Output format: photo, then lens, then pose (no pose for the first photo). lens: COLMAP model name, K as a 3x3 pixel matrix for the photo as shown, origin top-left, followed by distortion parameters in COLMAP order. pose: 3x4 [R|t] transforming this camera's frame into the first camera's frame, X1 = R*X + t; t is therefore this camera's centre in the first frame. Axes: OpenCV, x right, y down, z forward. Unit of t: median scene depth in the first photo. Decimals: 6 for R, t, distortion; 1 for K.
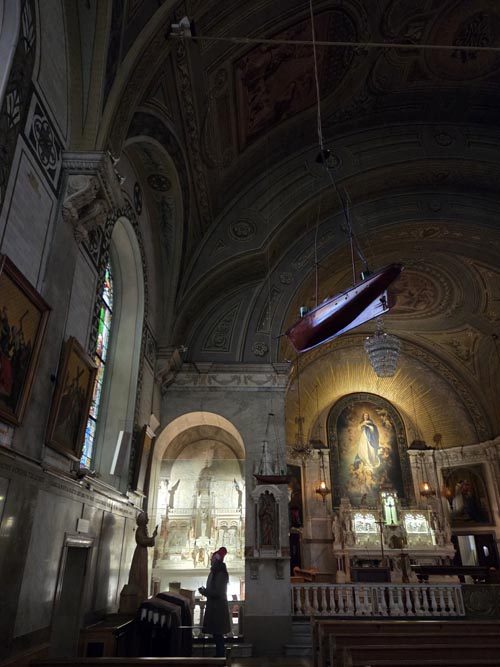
lens RADIAL K [[472.0, 0, 260.5], [0, 472.0, 347.4], [0, 0, 1]] dist [0.077498, -0.058228]
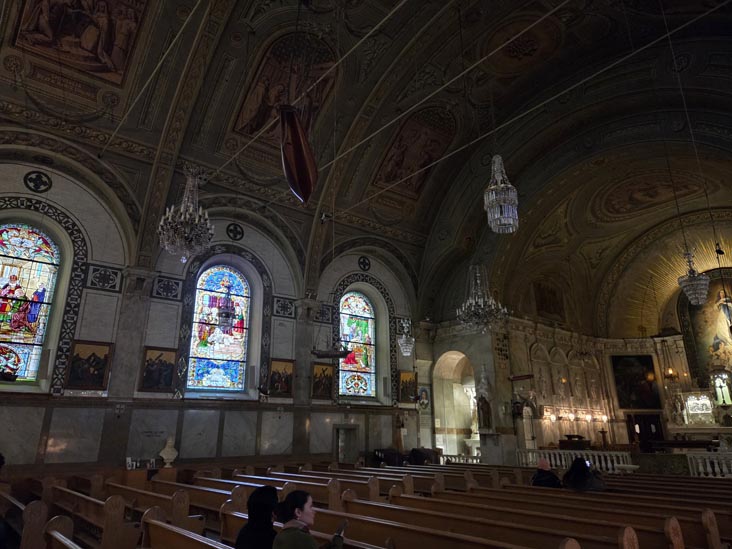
lens RADIAL K [[518.0, 0, 378.3], [0, 518.0, 268.1], [0, 0, 1]] dist [0.077498, -0.058228]
pose [[0.621174, -0.245433, -0.744249, 0.615179], [0.317994, 0.946934, -0.046866, -0.073885], [0.716256, -0.207555, 0.666256, -0.189129]]
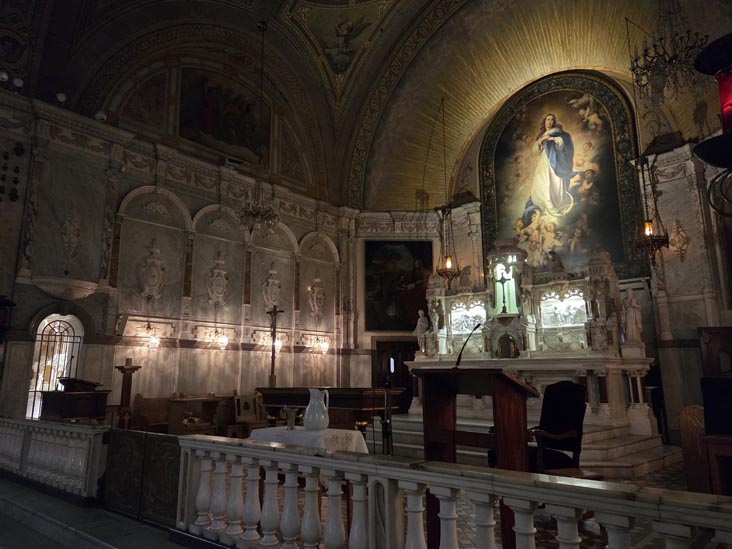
lens RADIAL K [[518.0, 0, 380.9], [0, 518.0, 281.2], [0, 0, 1]] dist [0.077498, -0.058228]
pose [[0.719120, -0.129056, -0.682796, 0.469777], [0.278747, 0.953655, 0.113325, 0.201085], [0.636527, -0.271822, 0.721766, 0.450251]]
